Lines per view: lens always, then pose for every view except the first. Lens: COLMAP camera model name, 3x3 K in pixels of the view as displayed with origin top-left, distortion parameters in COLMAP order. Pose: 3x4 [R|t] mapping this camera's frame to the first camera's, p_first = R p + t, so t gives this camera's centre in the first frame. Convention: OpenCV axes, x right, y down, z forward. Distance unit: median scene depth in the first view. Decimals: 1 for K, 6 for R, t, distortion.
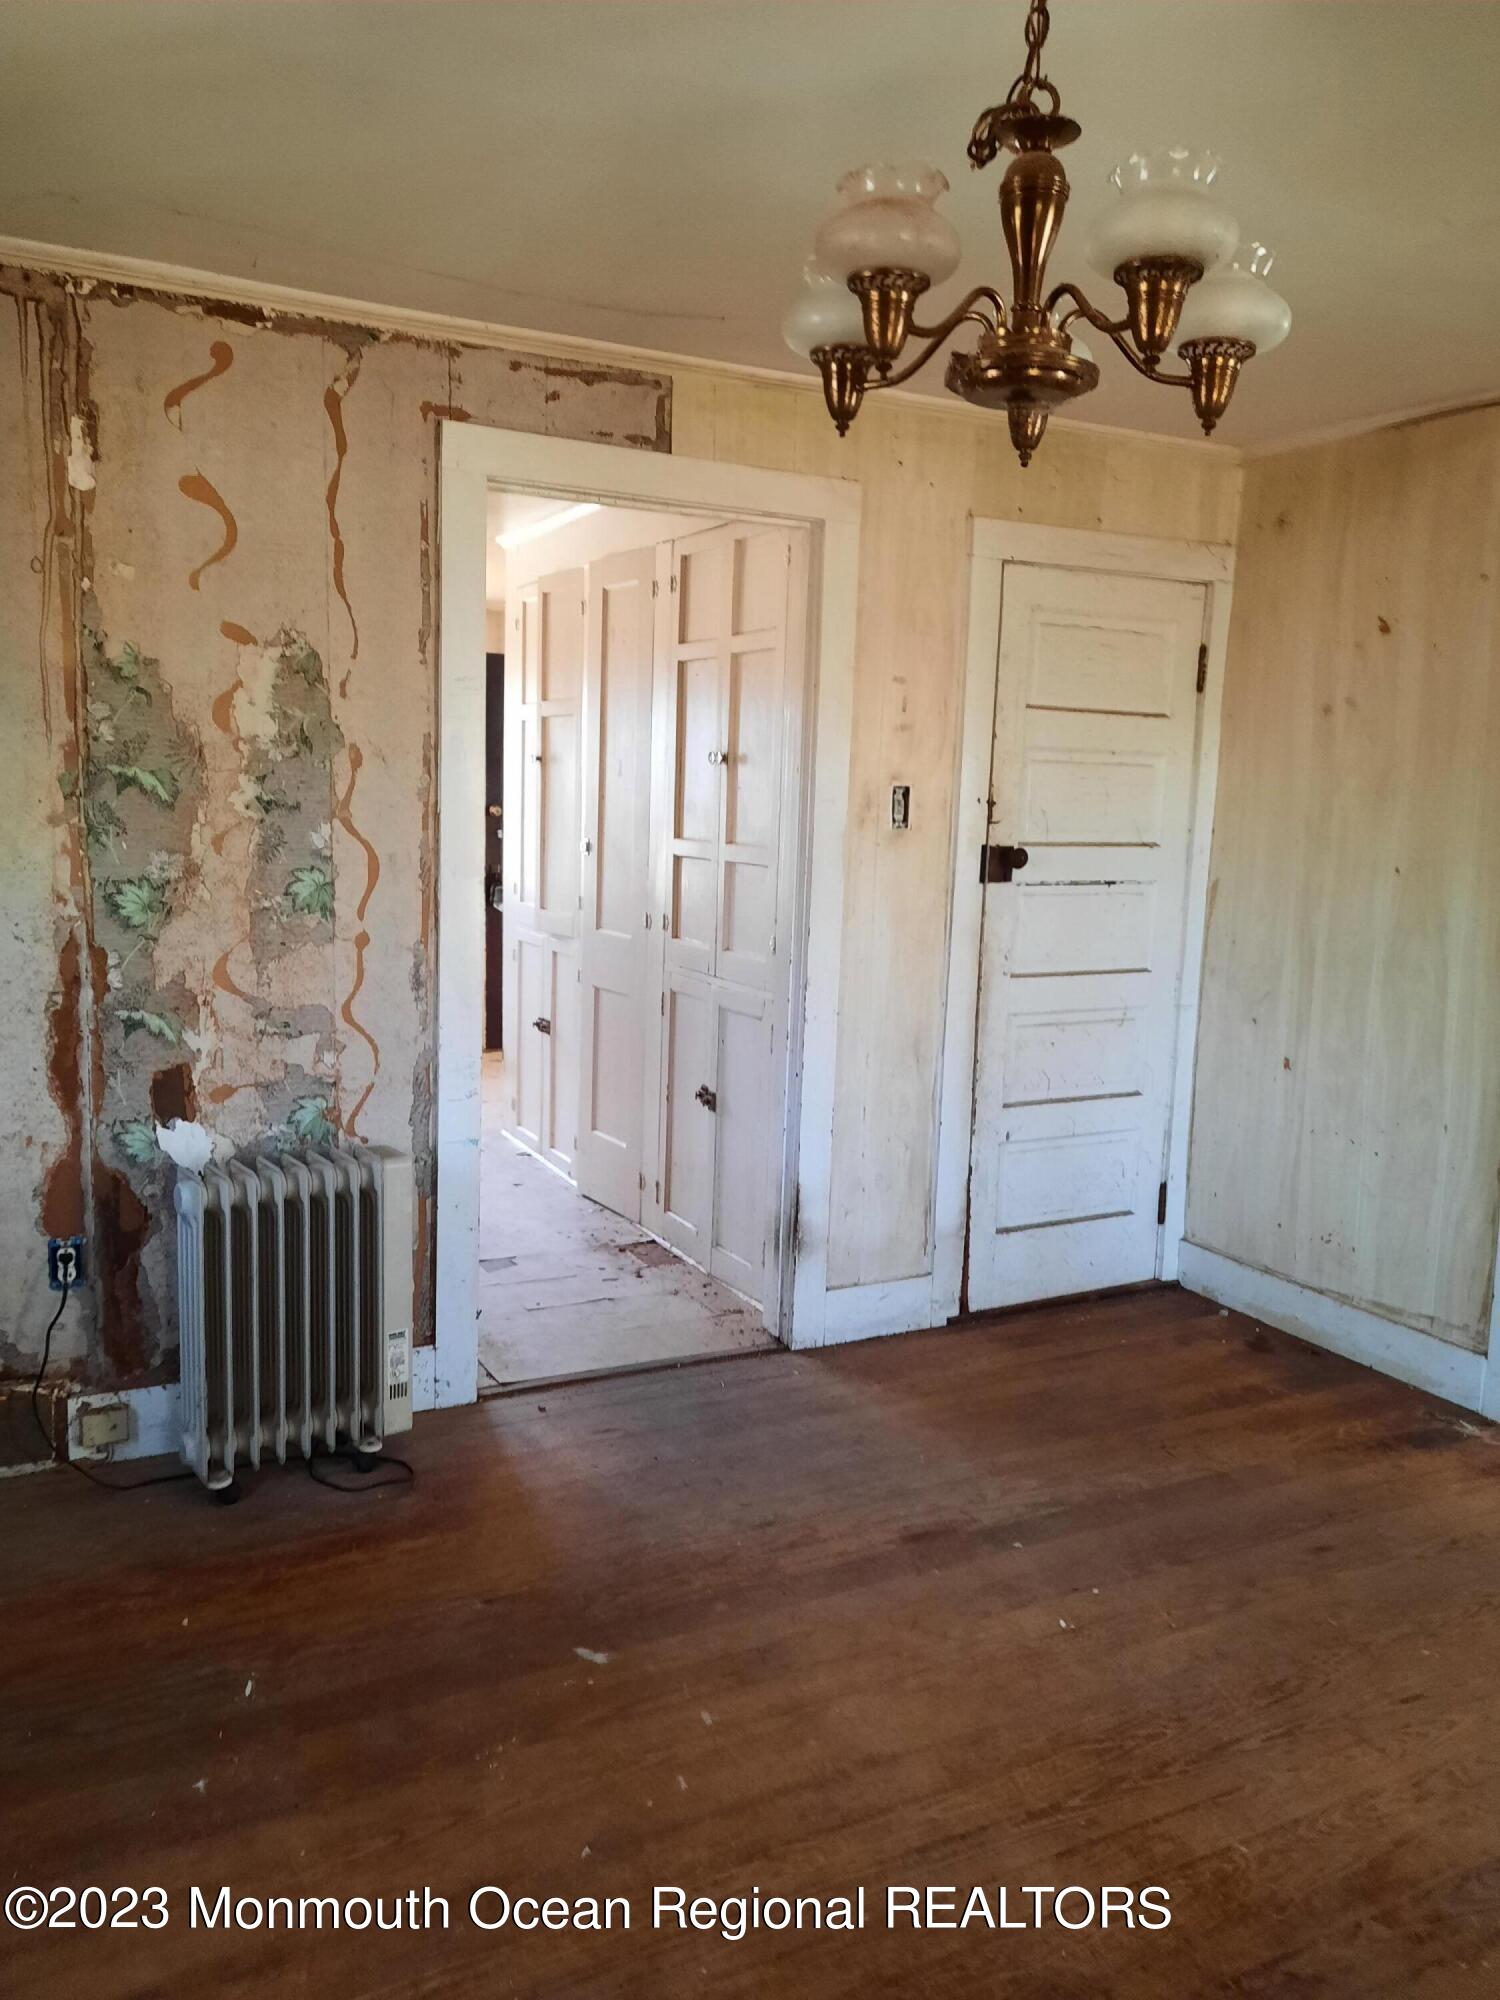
lens RADIAL K [[1483.6, 0, 753.7], [0, 1483.6, 997.0], [0, 0, 1]] dist [0.063486, -0.008395]
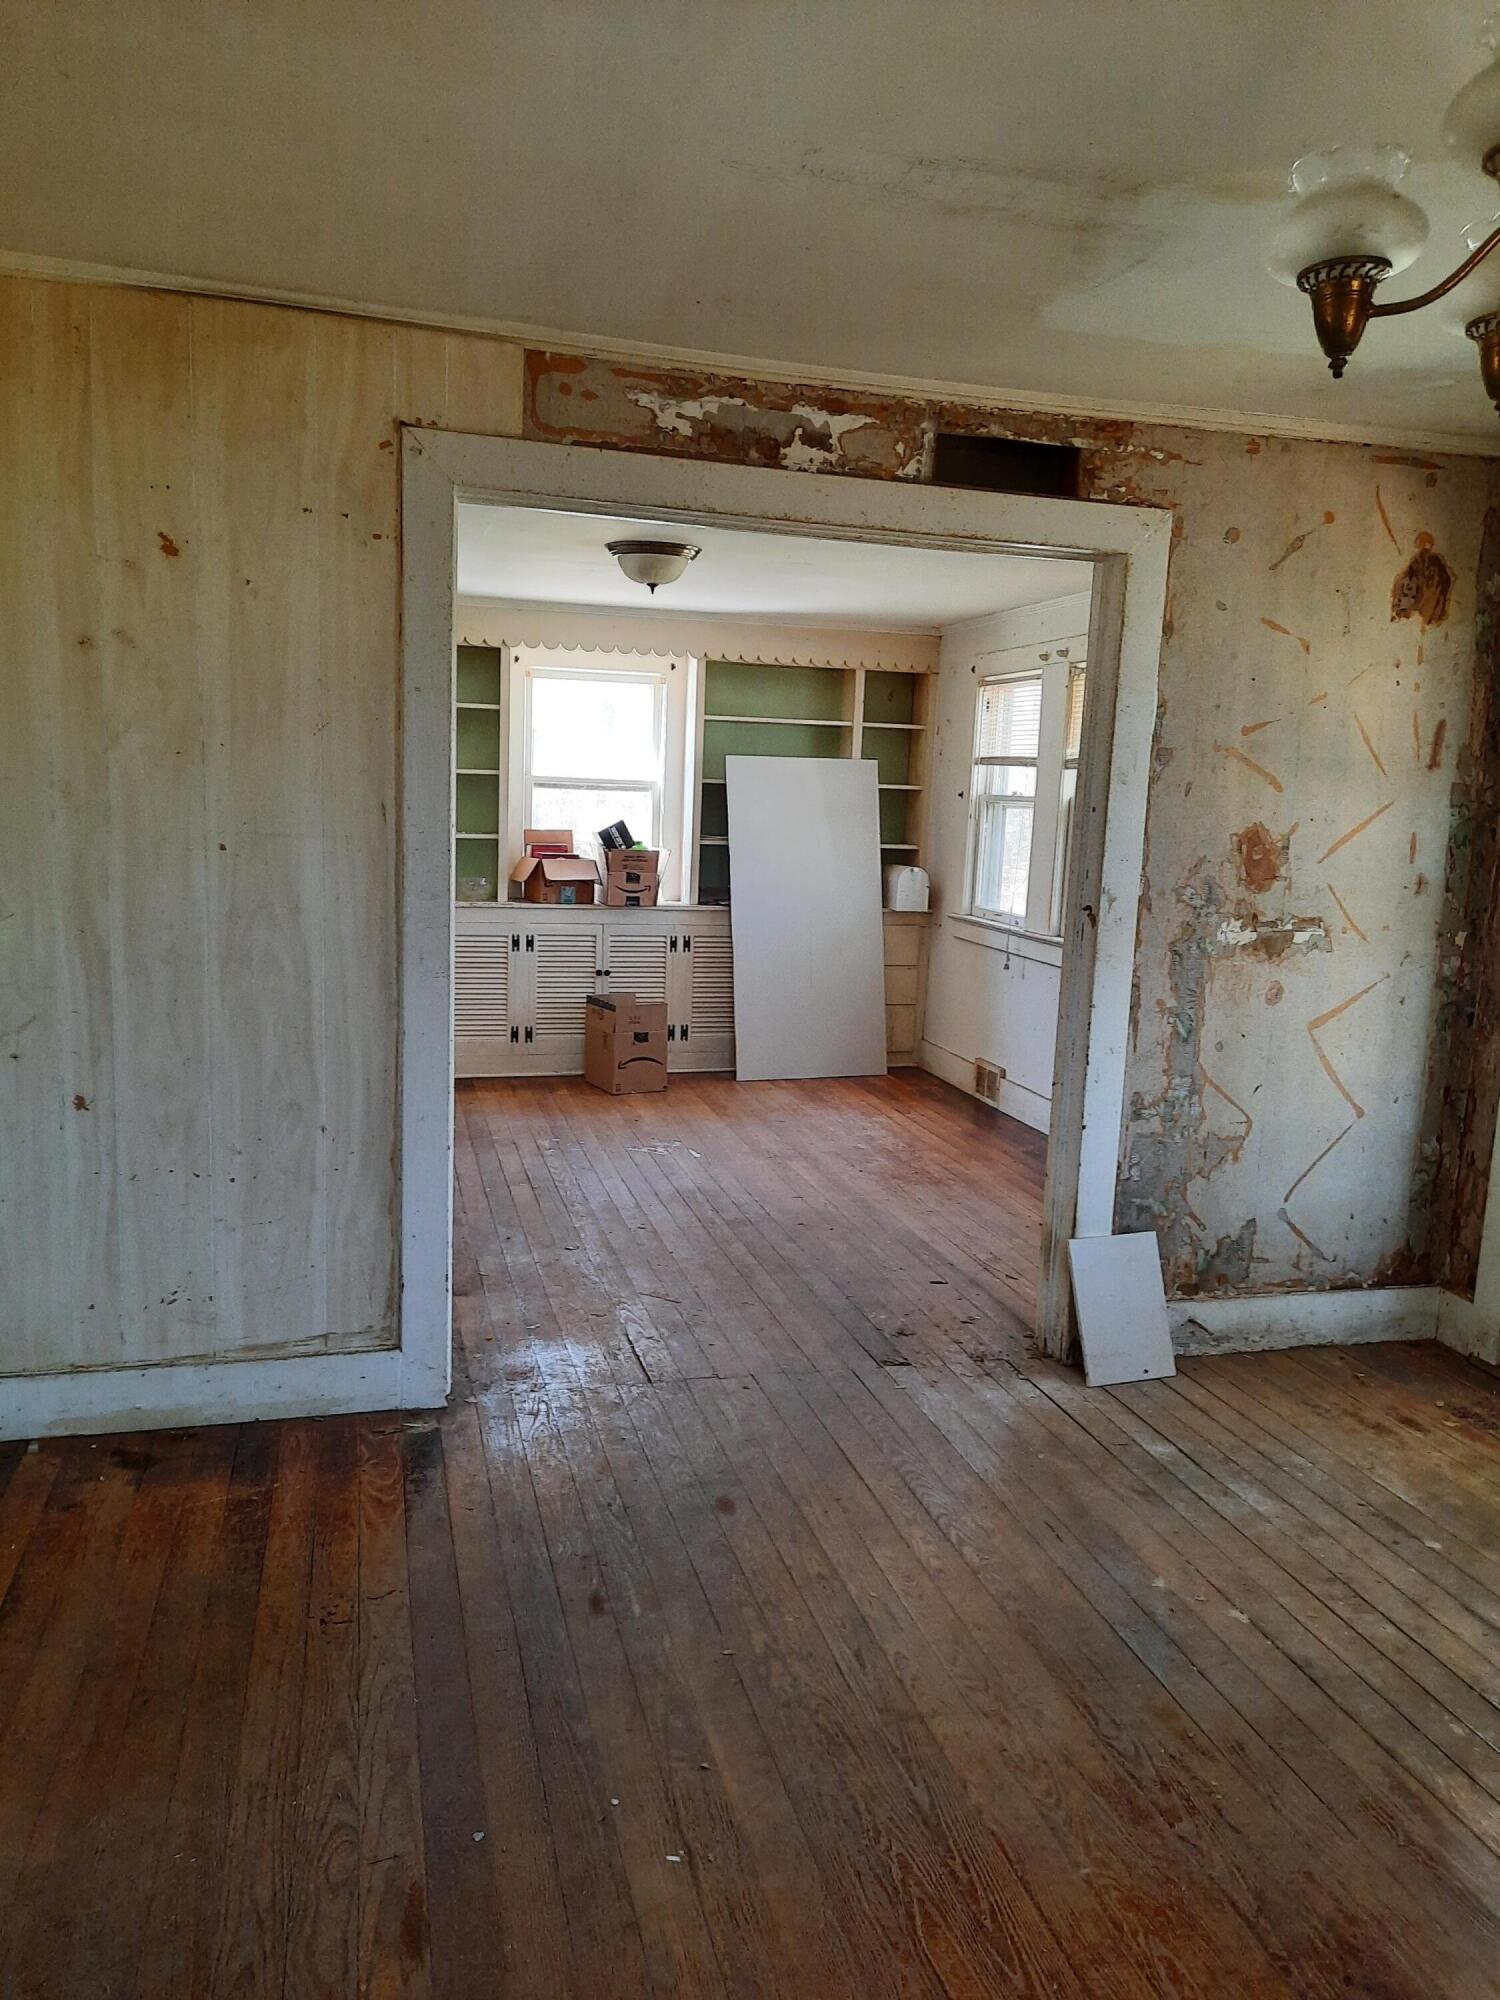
lens RADIAL K [[1483.6, 0, 751.8], [0, 1483.6, 1006.4], [0, 0, 1]] dist [0.063486, -0.008395]
pose [[0.243511, -0.170688, 0.954761, -0.312433], [0.106741, 0.983130, 0.148535, -0.088241], [-0.964007, 0.065742, 0.257622, 0.495934]]
